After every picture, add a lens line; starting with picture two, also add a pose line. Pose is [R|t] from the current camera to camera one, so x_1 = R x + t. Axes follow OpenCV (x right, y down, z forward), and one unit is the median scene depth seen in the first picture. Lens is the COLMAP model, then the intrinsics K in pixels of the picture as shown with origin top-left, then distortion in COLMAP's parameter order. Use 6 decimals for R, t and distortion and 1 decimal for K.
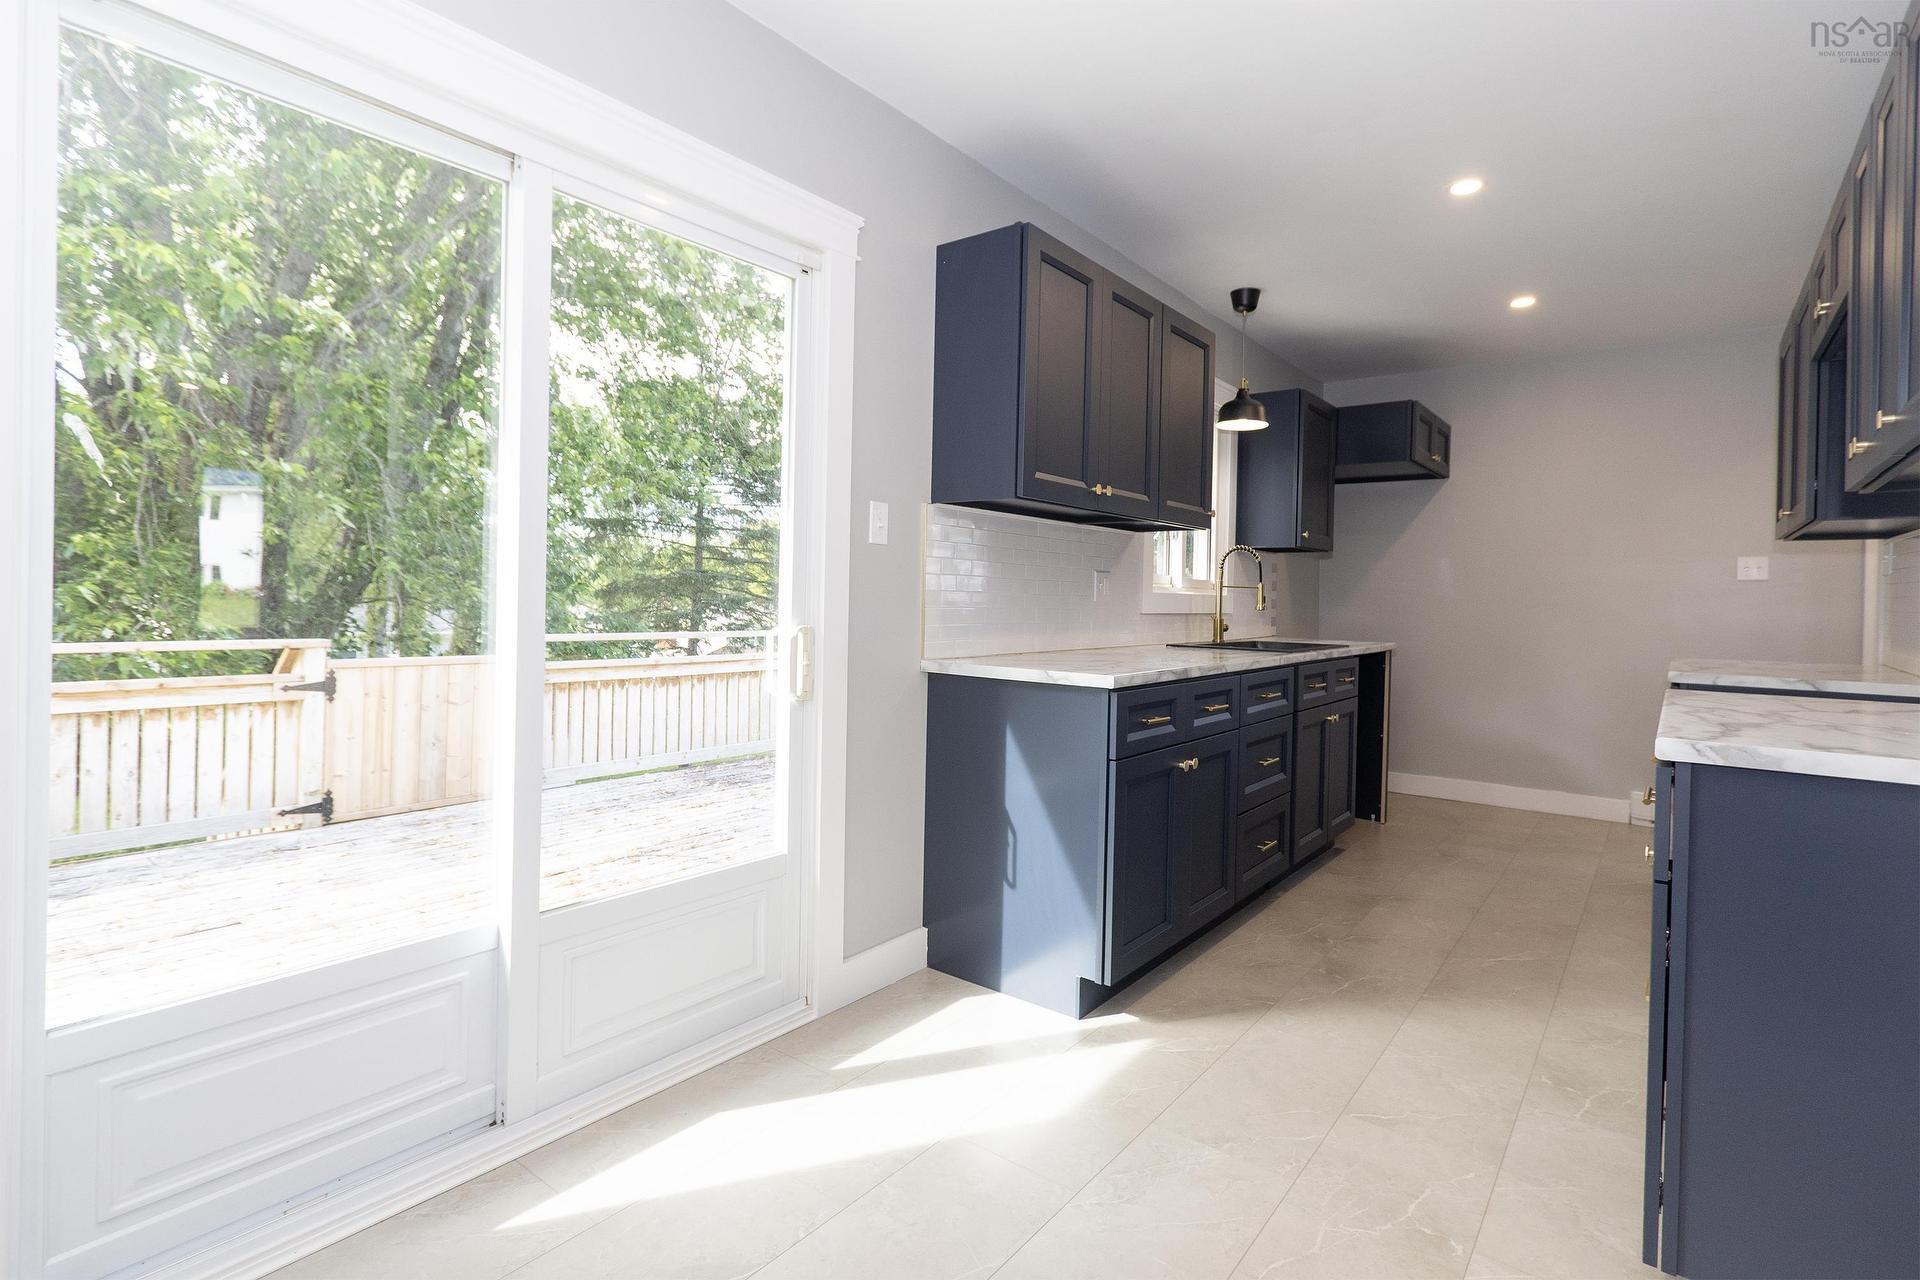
lens RADIAL K [[923.9, 0, 962.8], [0, 923.9, 604.8], [0, 0, 1]] dist [0.003330, 0.000369]
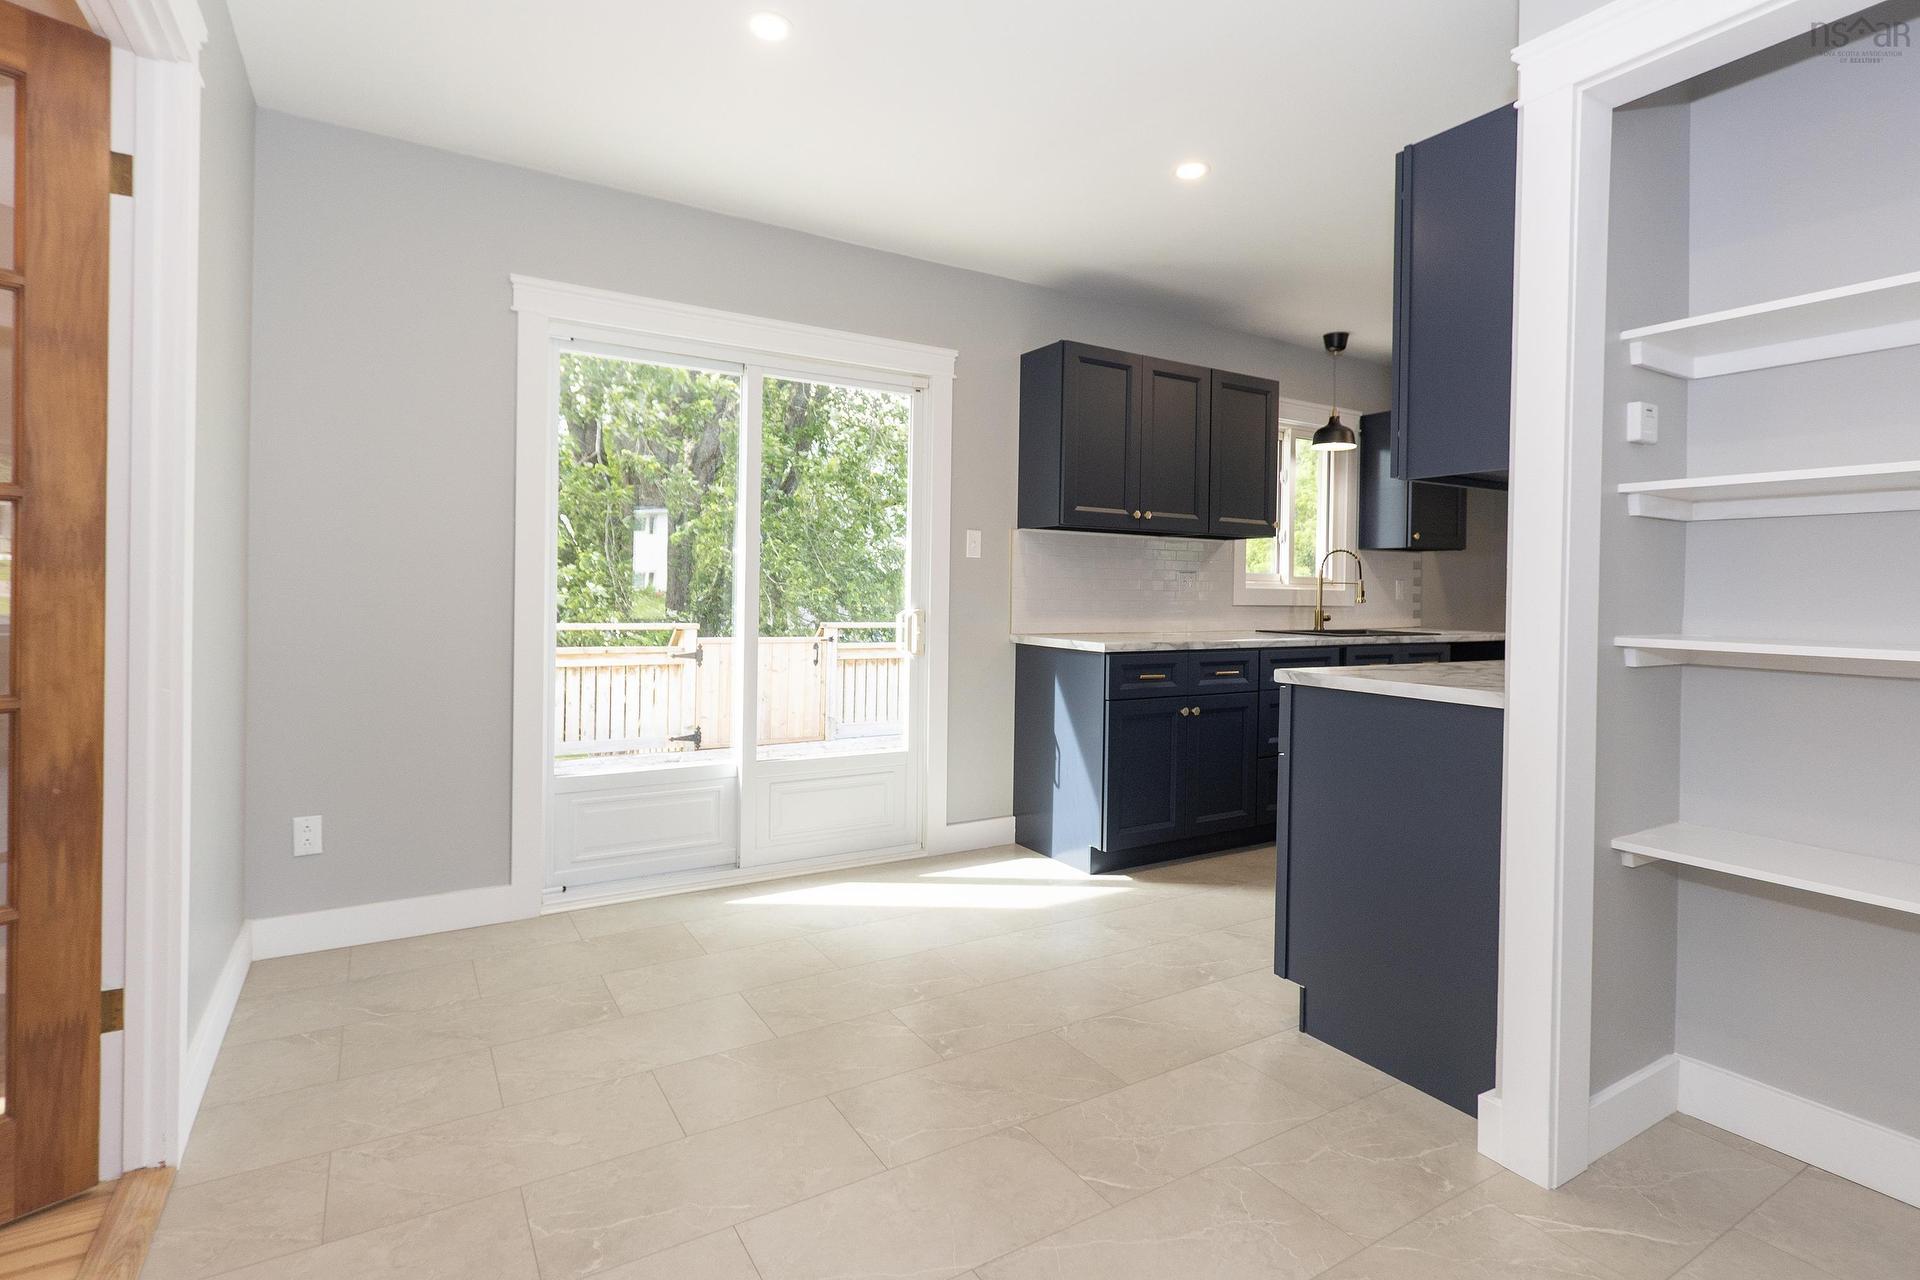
lens RADIAL K [[942.1, 0, 962.5], [0, 942.1, 597.1], [0, 0, 1]] dist [0.000638, 0.000311]
pose [[0.934817, -0.002282, -0.355123, 0.391537], [-0.000172, 0.999976, -0.006880, 0.009387], [0.355131, 0.006492, 0.934794, -0.410916]]
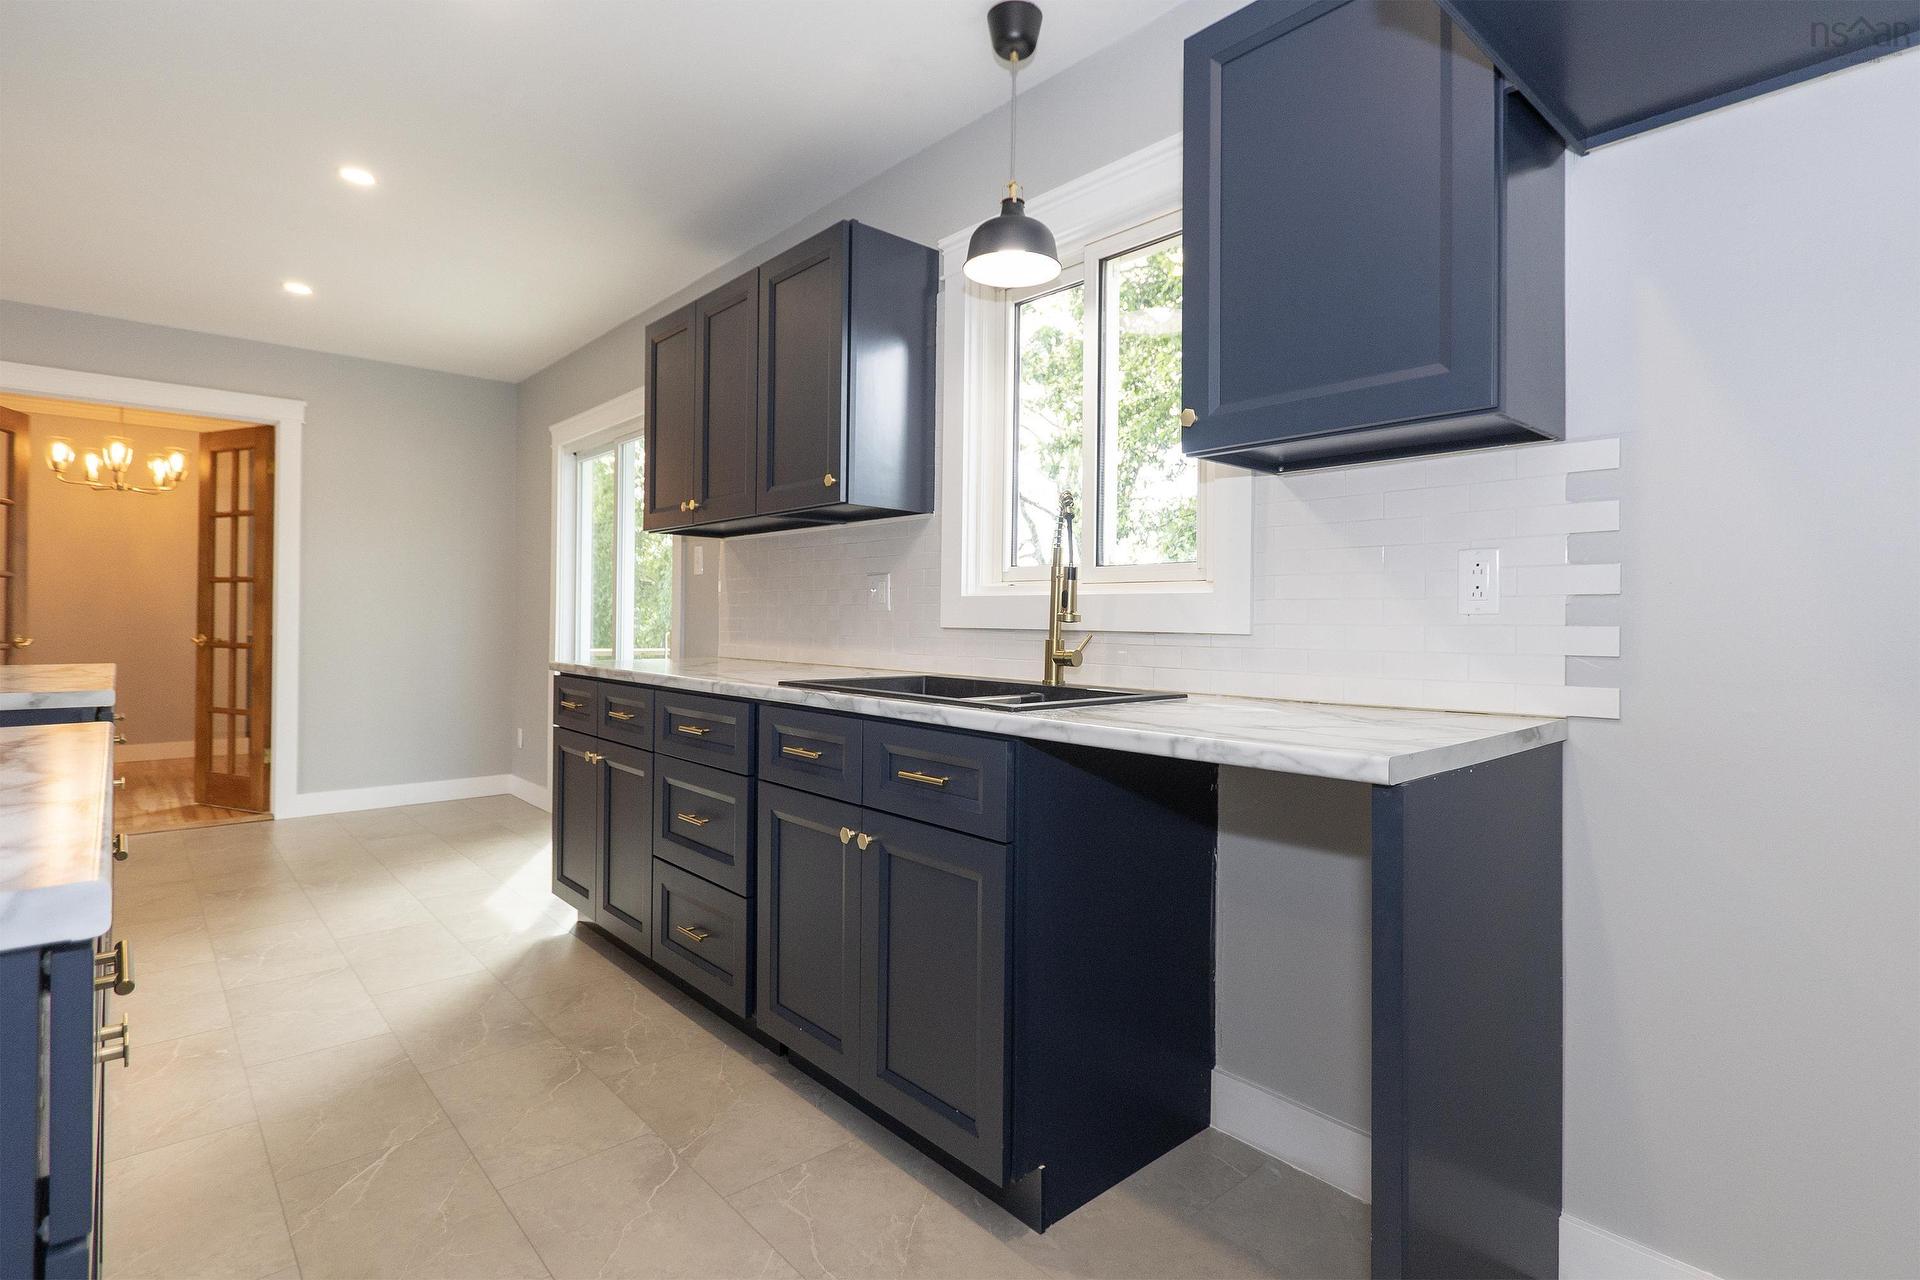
lens RADIAL K [[923.9, 0, 962.8], [0, 923.9, 604.8], [0, 0, 1]] dist [0.003330, 0.000369]
pose [[-0.172716, -0.034637, -0.984362, 1.127895], [-0.022297, 0.999263, -0.031250, 0.018084], [0.984719, 0.016551, -0.173361, 1.468271]]
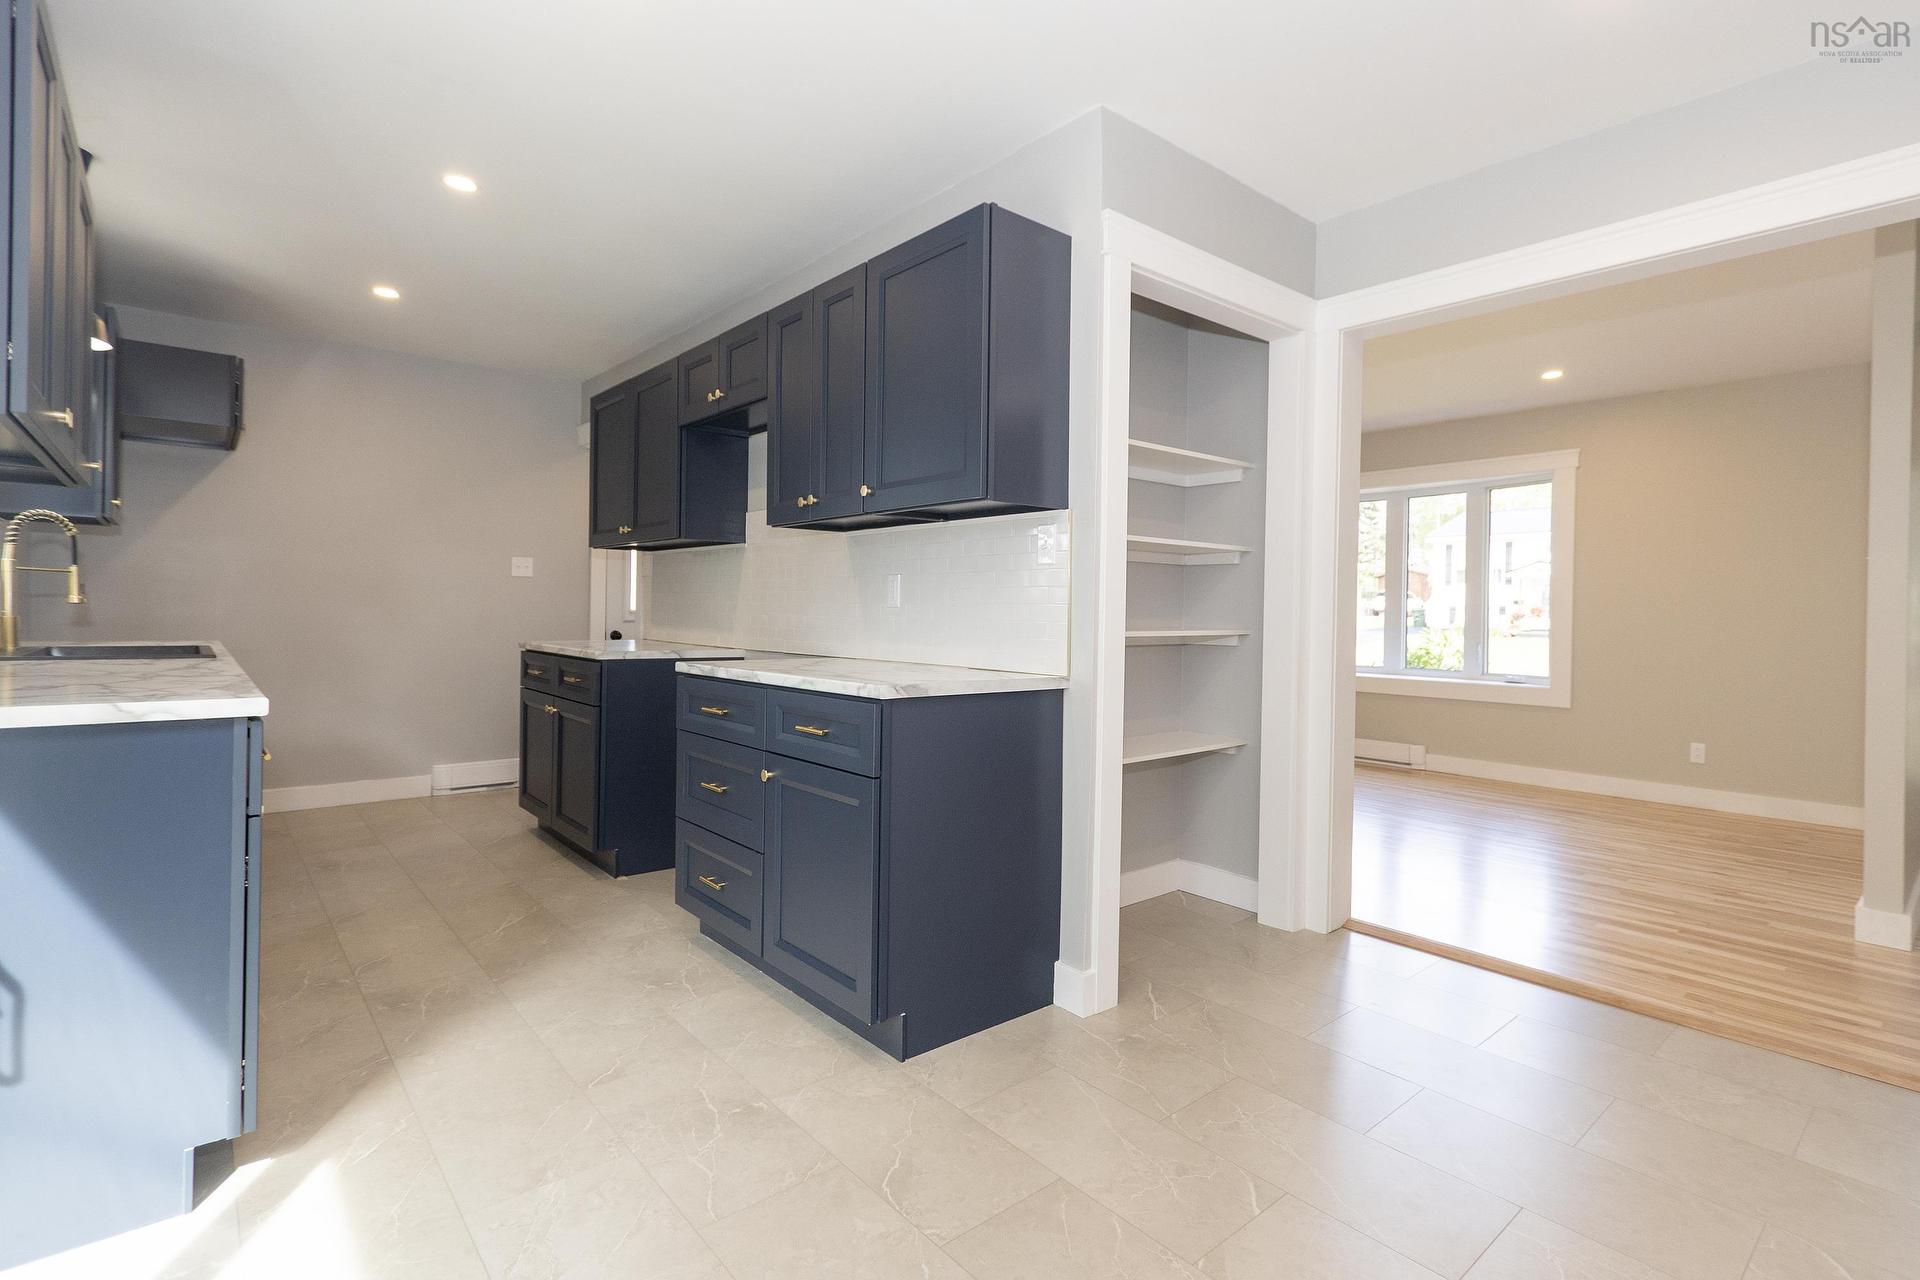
lens RADIAL K [[912.8, 0, 978.3], [0, 912.8, 618.0], [0, 0, 1]] dist [0.004034, 0.000210]
pose [[0.189919, -0.021216, 0.981570, -0.343365], [-0.006574, 0.999717, 0.022880, -0.004766], [-0.981778, -0.010799, 0.189726, 0.256174]]
